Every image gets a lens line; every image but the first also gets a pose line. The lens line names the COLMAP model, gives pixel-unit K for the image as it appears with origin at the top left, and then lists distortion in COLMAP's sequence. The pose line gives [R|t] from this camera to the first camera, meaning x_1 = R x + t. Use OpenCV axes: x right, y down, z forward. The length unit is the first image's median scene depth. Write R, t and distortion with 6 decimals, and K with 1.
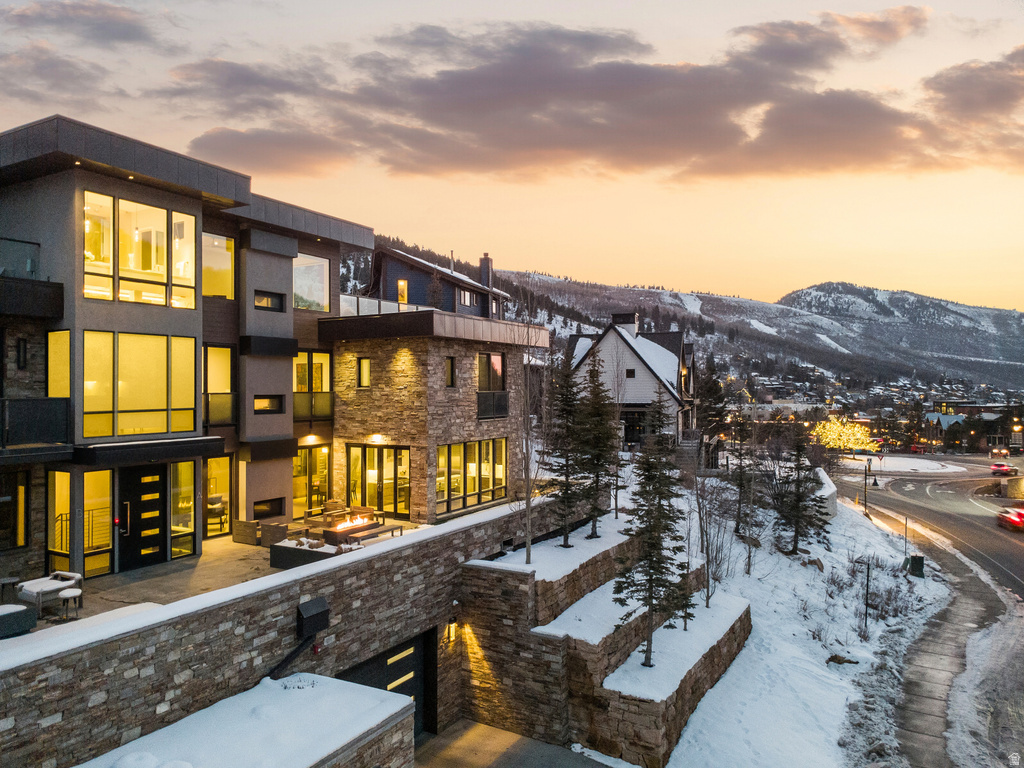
lens RADIAL K [[716.3, 0, 512.9], [0, 716.3, 380.5], [0, 0, 1]] dist [0.006409, -0.000363]
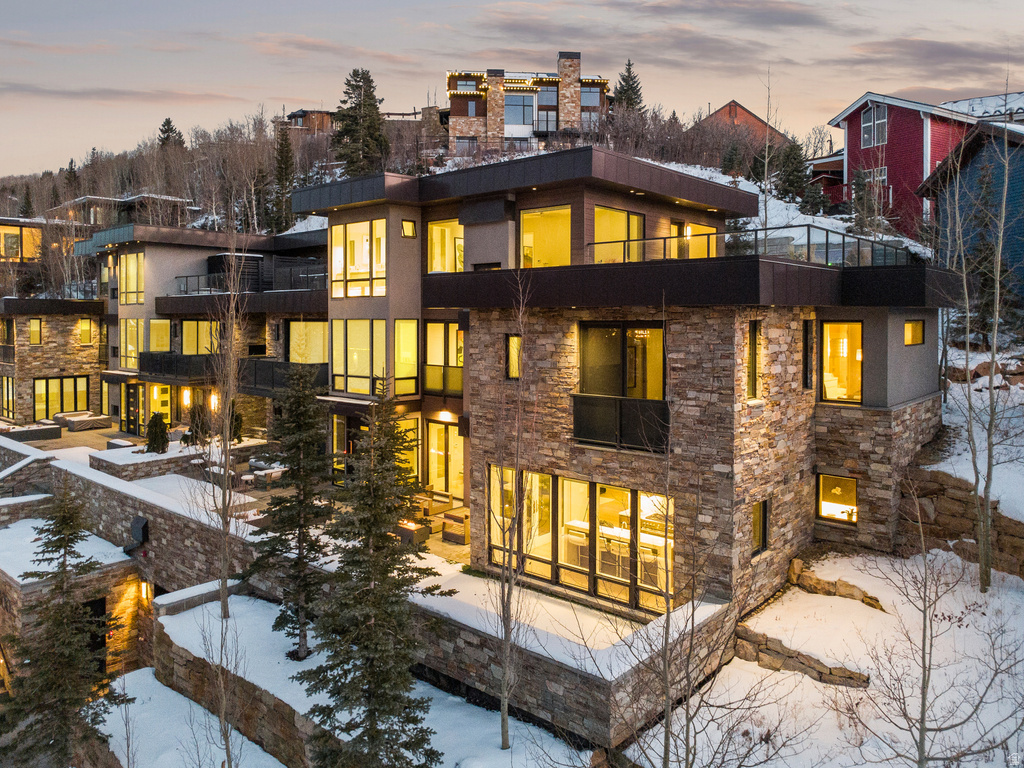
lens RADIAL K [[737.7, 0, 511.9], [0, 737.7, 323.8], [0, 0, 1]] dist [0.002710, 0.003328]
pose [[-0.206050, 0.013182, -0.978453, 0.591786], [0.012725, 0.999861, 0.010791, -0.051562], [0.978459, -0.010227, -0.206190, 1.190440]]
